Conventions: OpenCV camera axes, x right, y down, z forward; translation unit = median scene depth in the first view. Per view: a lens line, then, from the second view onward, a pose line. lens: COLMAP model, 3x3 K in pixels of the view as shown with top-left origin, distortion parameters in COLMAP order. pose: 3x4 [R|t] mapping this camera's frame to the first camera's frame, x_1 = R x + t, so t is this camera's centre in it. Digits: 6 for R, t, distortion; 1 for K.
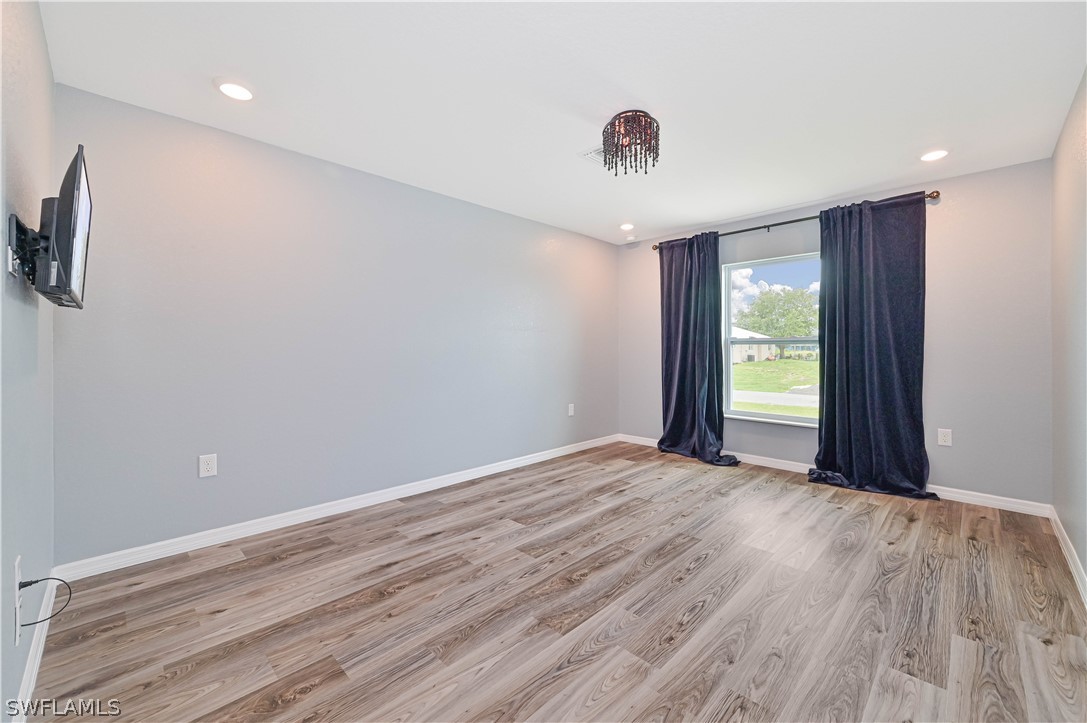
lens RADIAL K [[436.3, 0, 543.0], [0, 436.3, 353.8], [0, 0, 1]] dist [0.000235, 0.000032]
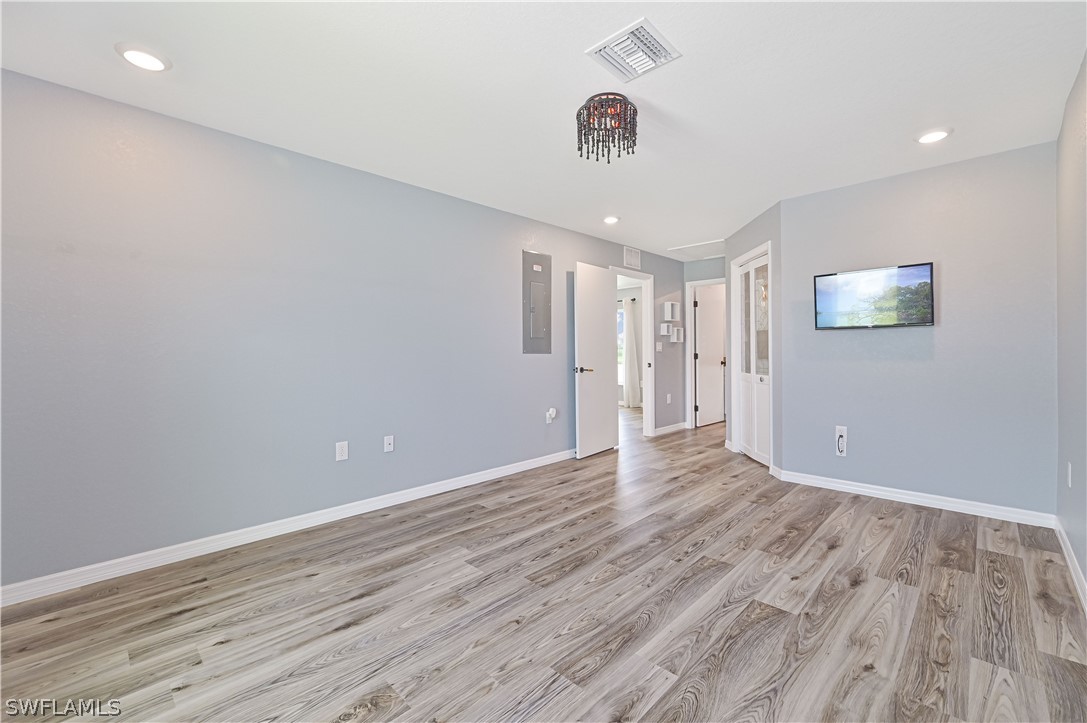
lens RADIAL K [[436.3, 0, 544.0], [0, 436.3, 354.9], [0, 0, 1]] dist [0.000235, 0.000032]
pose [[-0.999955, 0.008766, 0.003678, 0.340170], [0.008828, 0.999812, 0.017291, -0.021389], [-0.003526, 0.017323, -0.999844, 1.957681]]
